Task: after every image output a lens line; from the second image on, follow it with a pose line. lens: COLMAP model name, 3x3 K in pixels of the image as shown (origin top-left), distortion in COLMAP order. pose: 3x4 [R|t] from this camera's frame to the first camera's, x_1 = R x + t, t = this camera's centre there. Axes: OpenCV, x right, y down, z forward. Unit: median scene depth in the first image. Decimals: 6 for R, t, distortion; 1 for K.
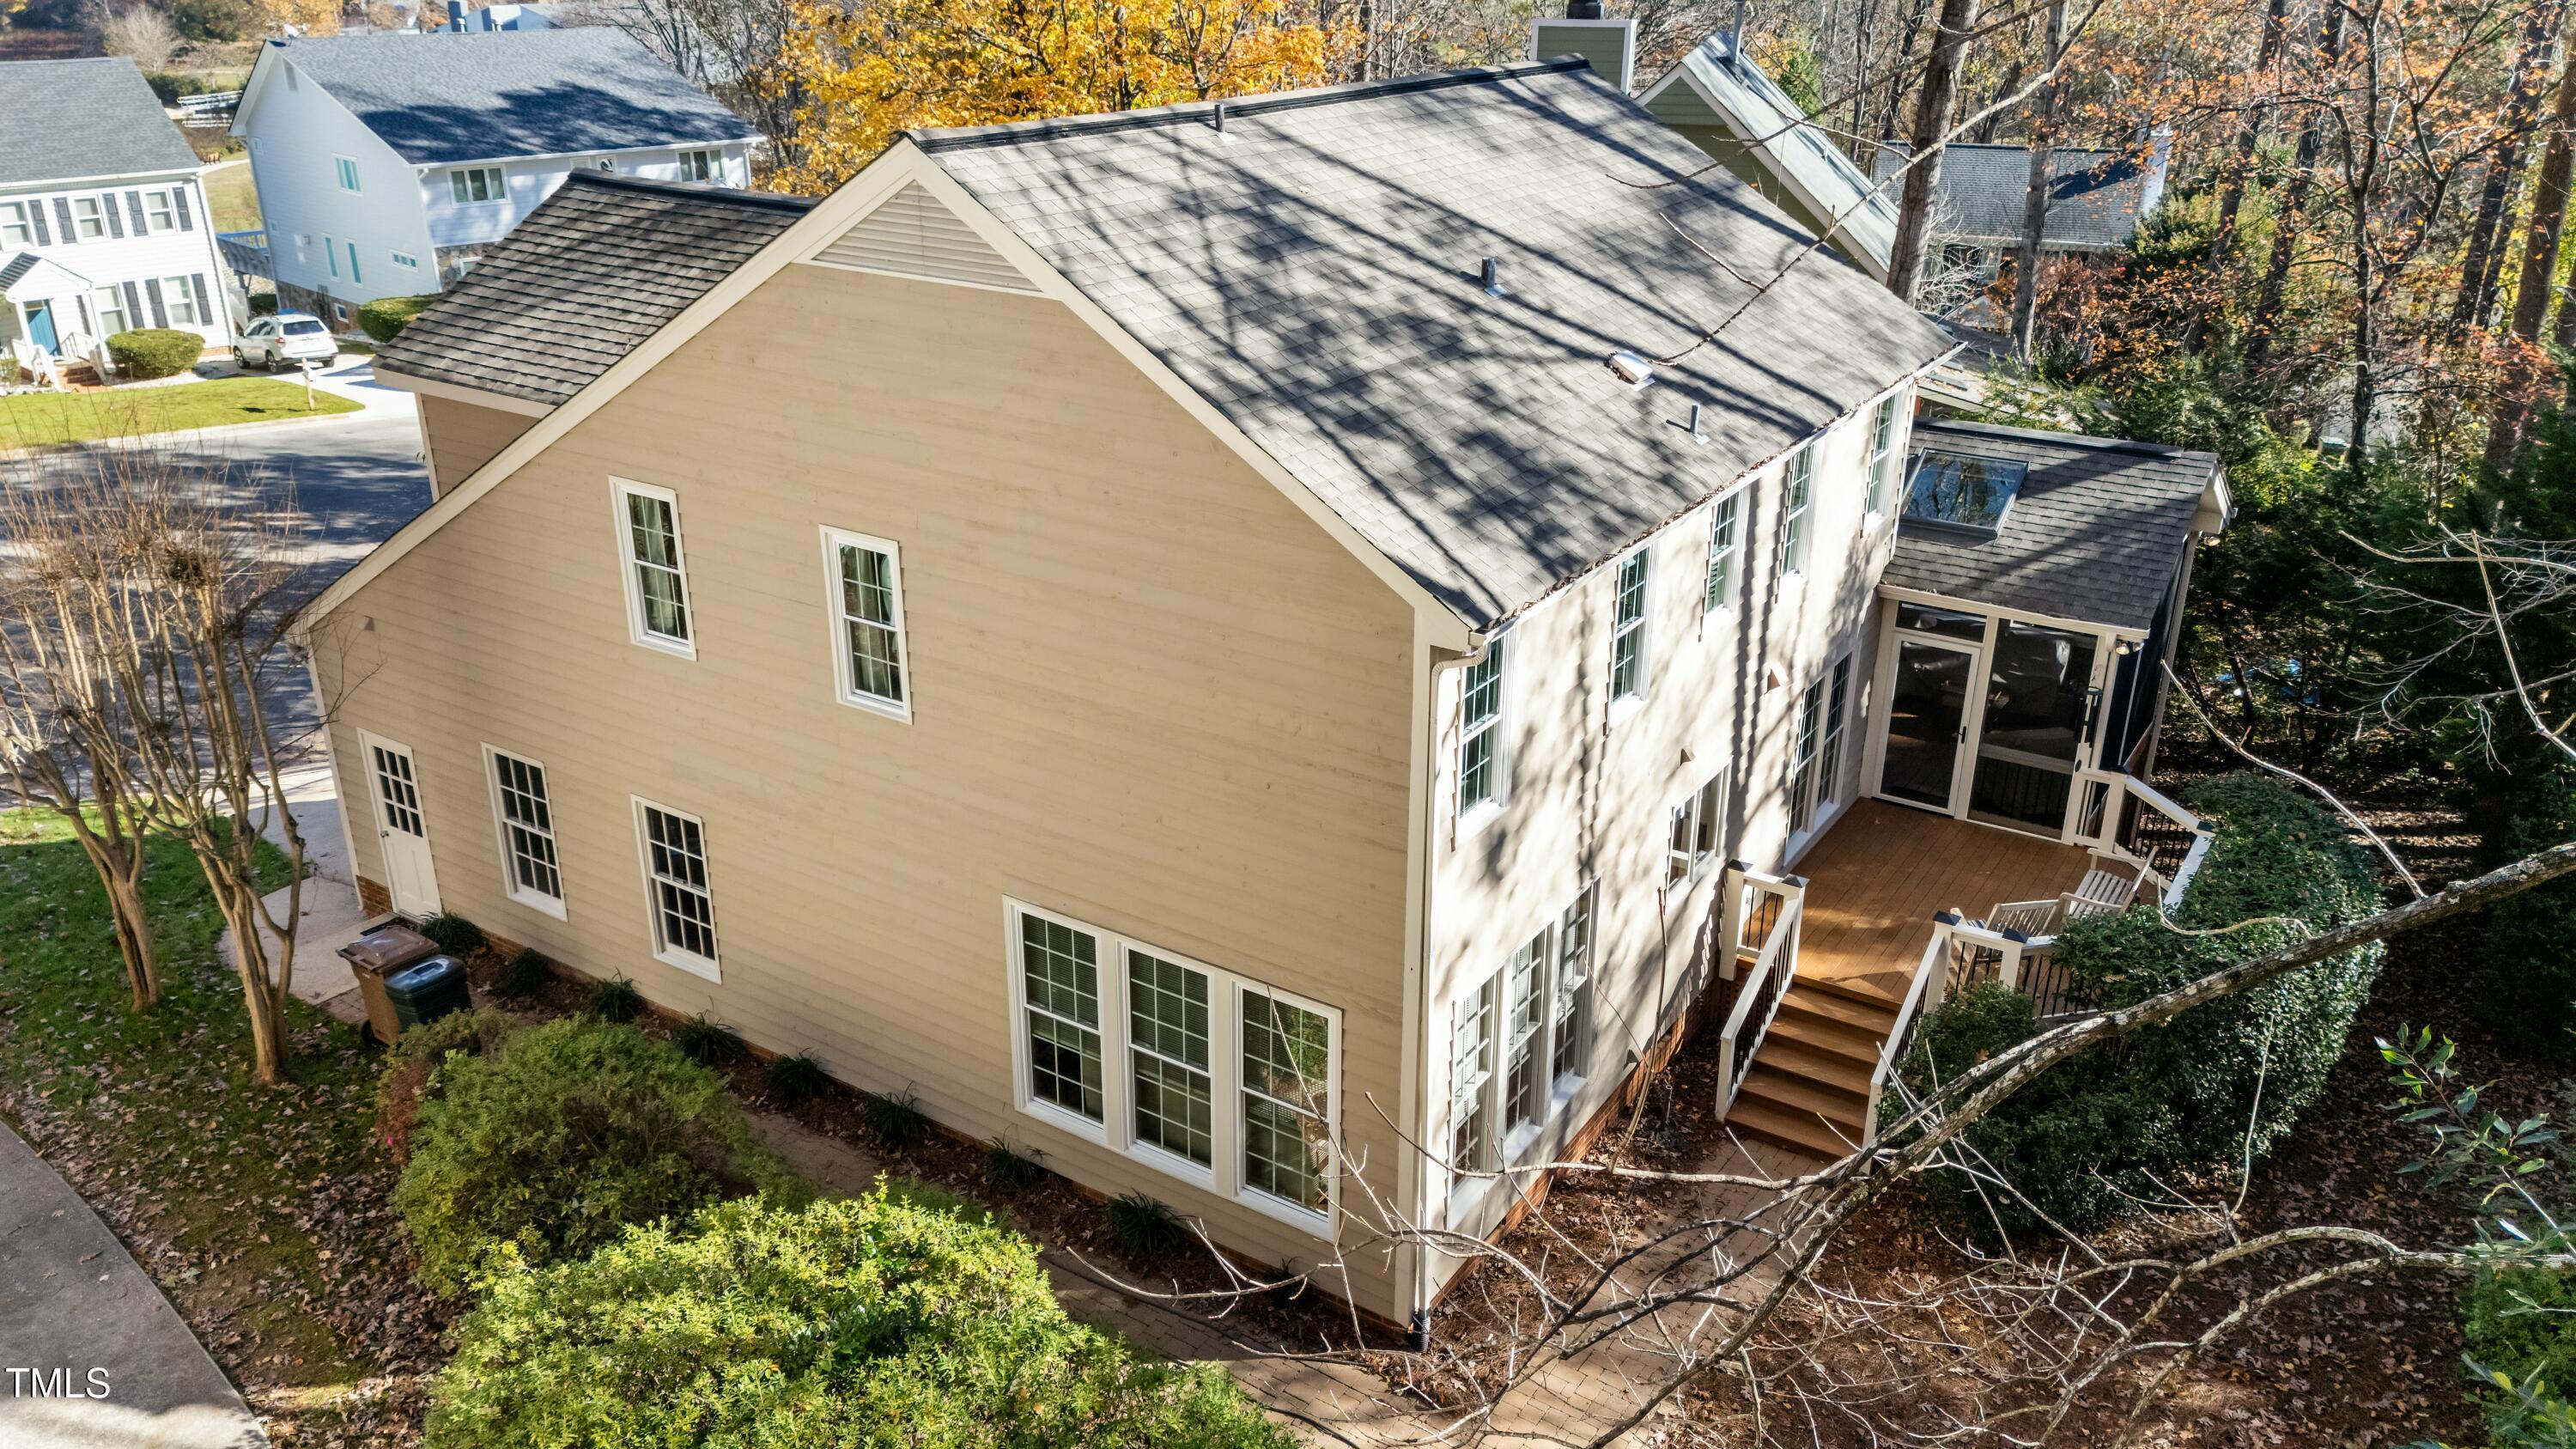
lens RADIAL K [[1891.7, 0, 1284.0], [0, 1891.7, 718.6], [0, 0, 1]] dist [0.089755, -0.110418]
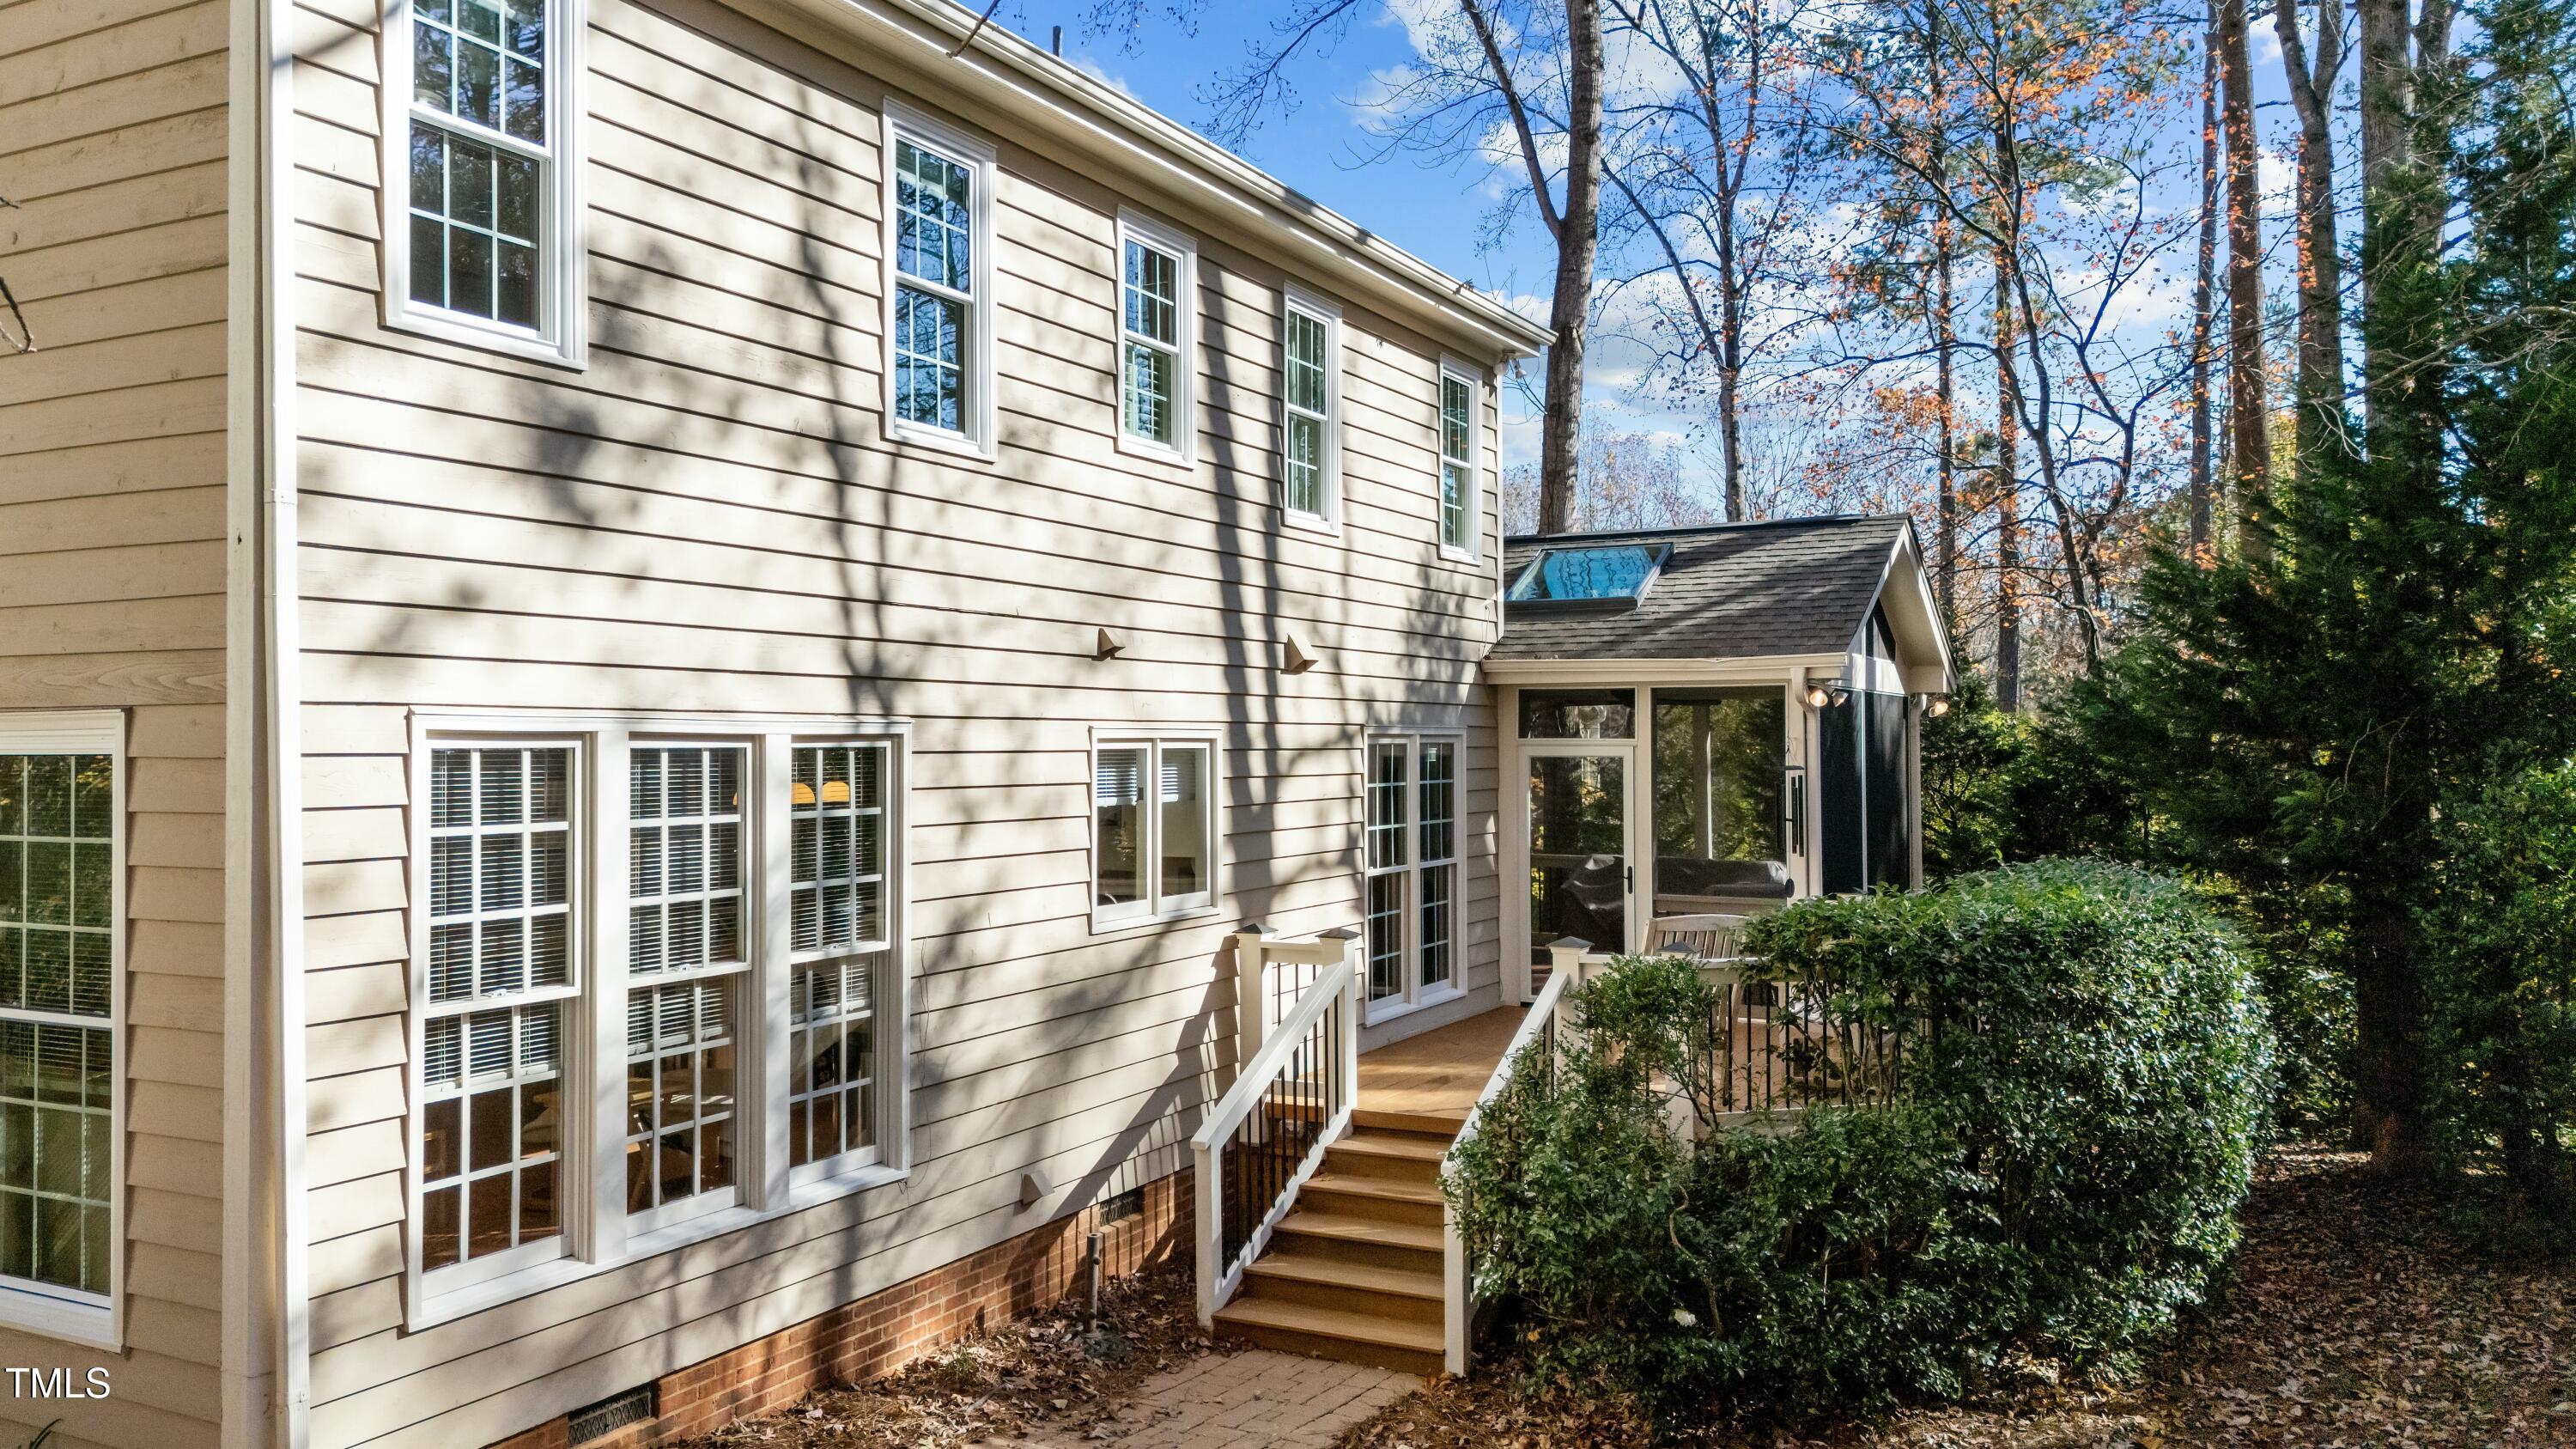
lens RADIAL K [[1891.7, 0, 1284.0], [0, 1891.7, 718.6], [0, 0, 1]] dist [0.089755, -0.110418]
pose [[0.995584, -0.007717, 0.093559, 0.179106], [0.044707, 0.915323, -0.400232, 0.241329], [-0.082548, 0.402647, 0.911626, 0.387180]]
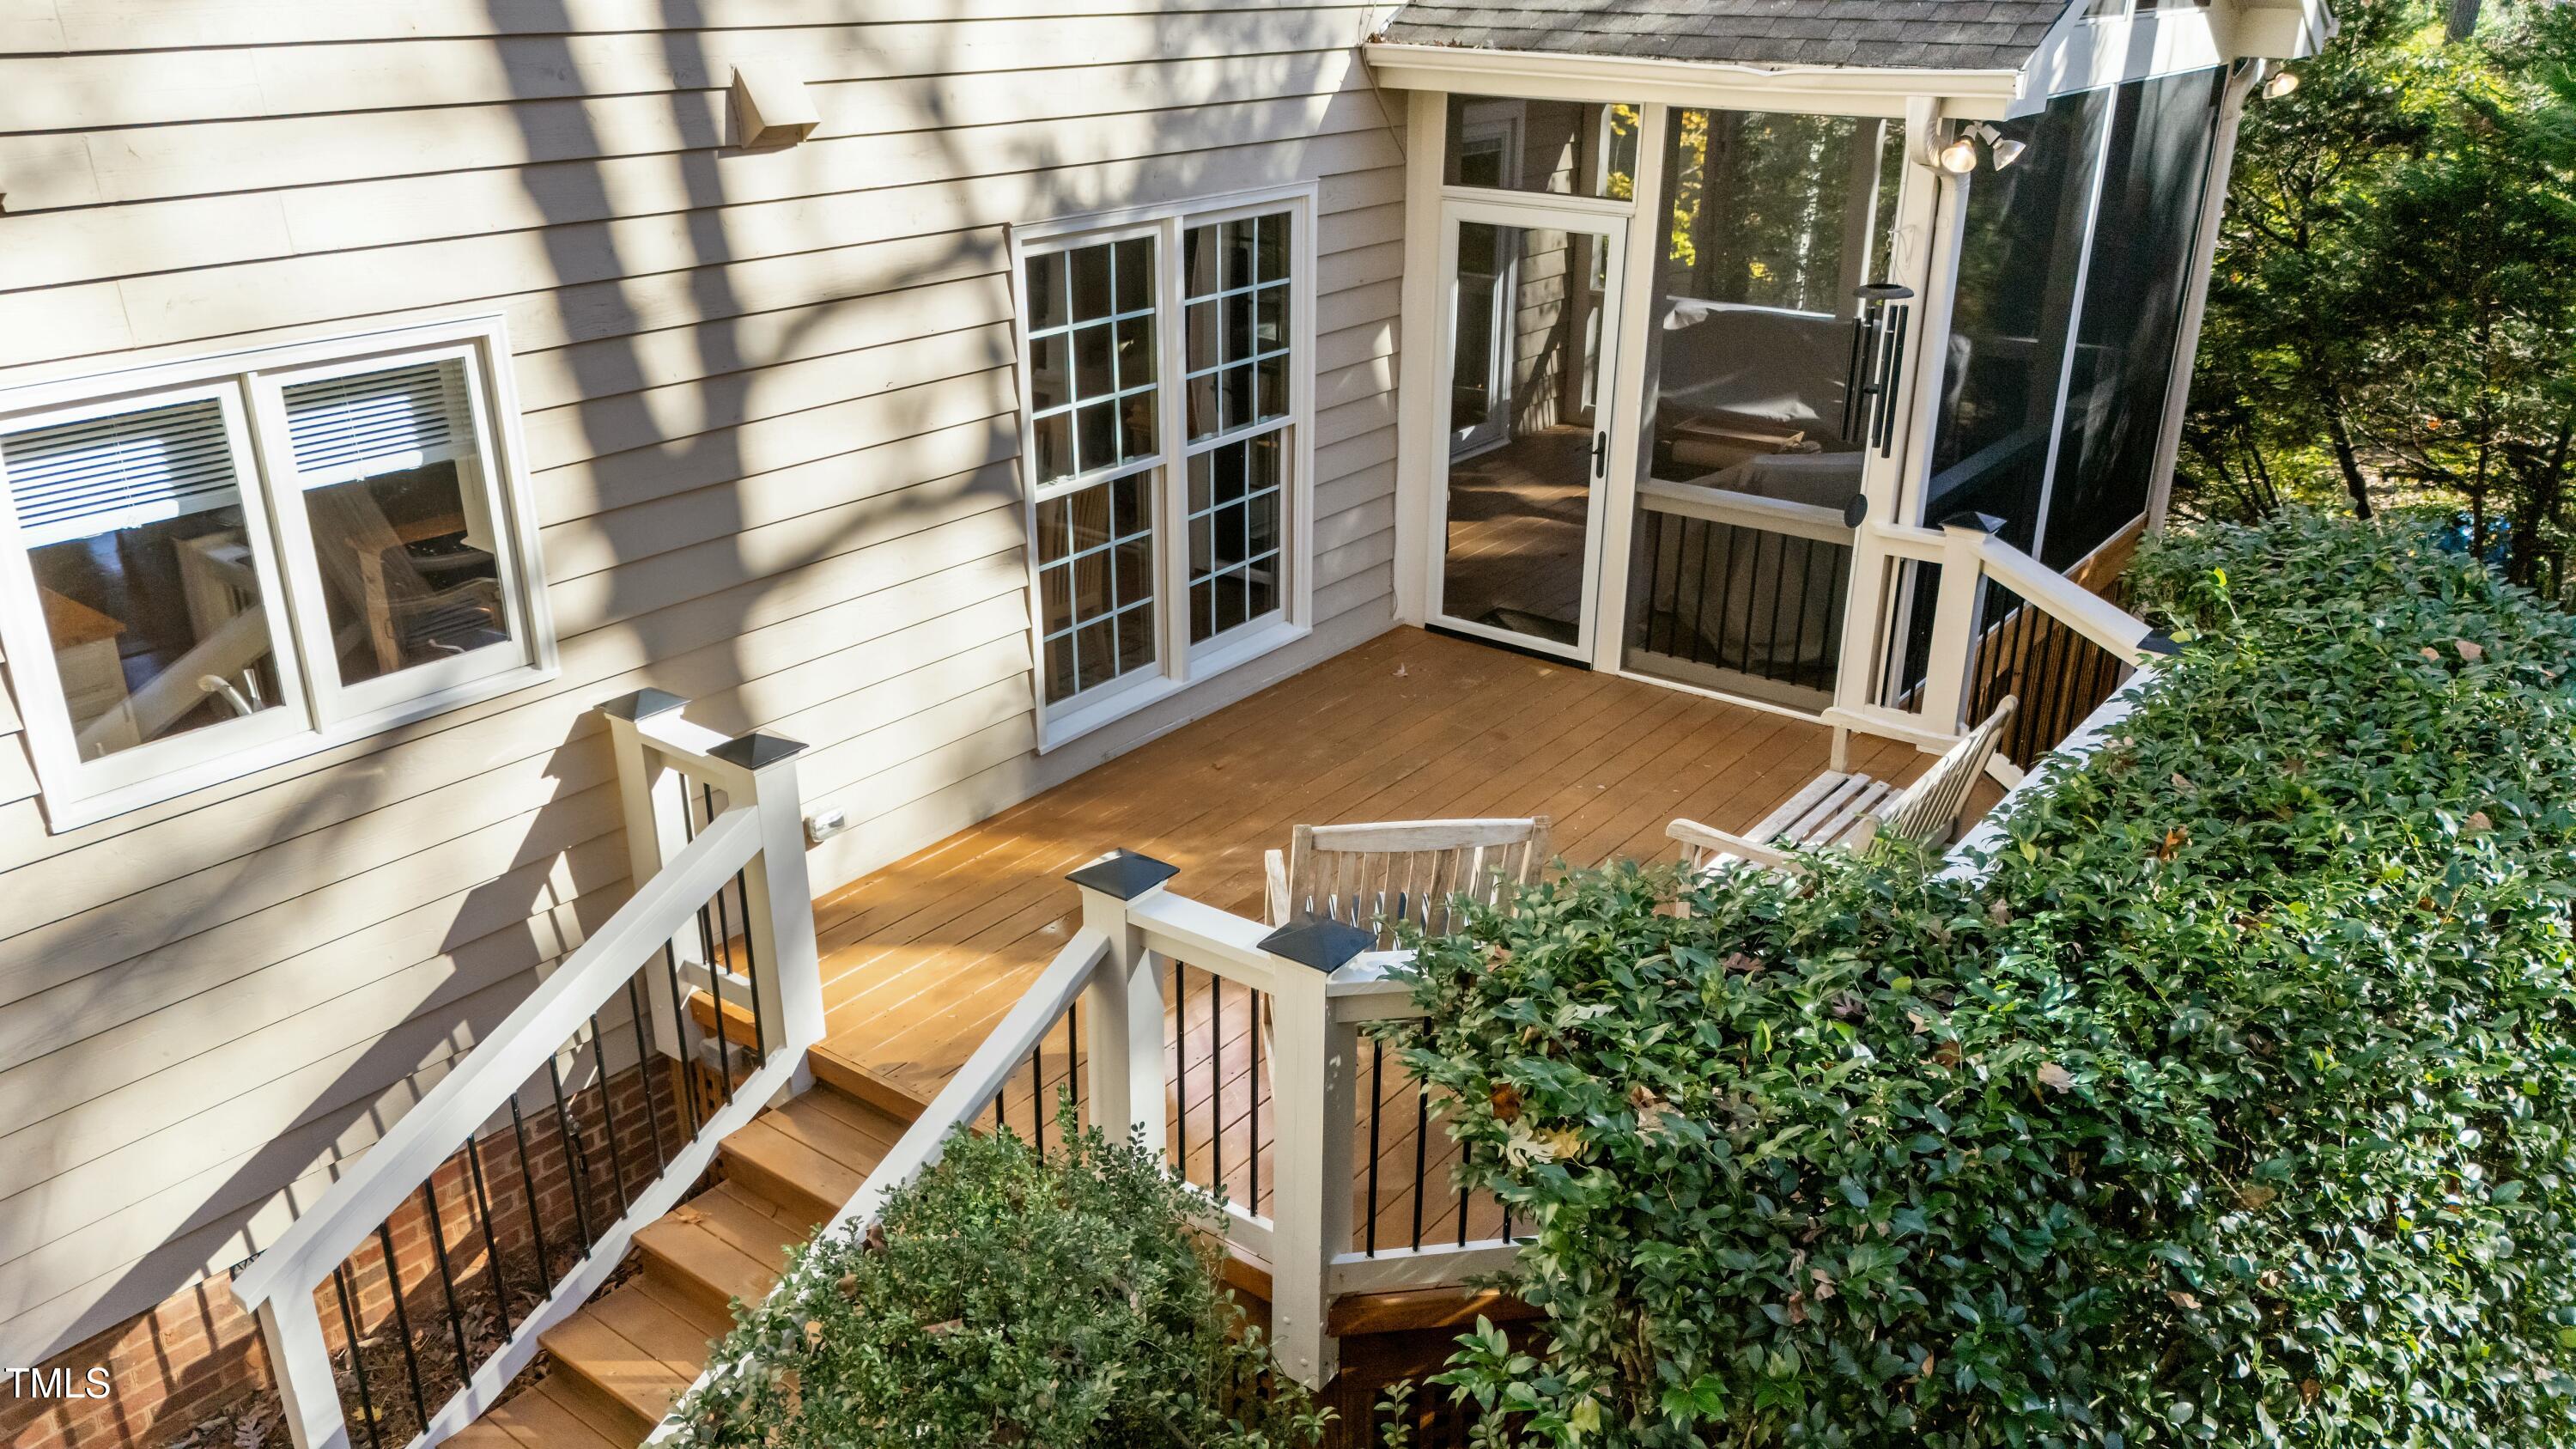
lens RADIAL K [[1865.1, 0, 1276.7], [0, 1865.1, 729.7], [0, 0, 1]] dist [0.110751, -0.176586]
pose [[0.996295, 0.027616, -0.081452, 0.345469], [-0.027929, 0.999606, -0.002702, 0.074093], [0.081346, 0.004967, 0.996674, 0.645987]]
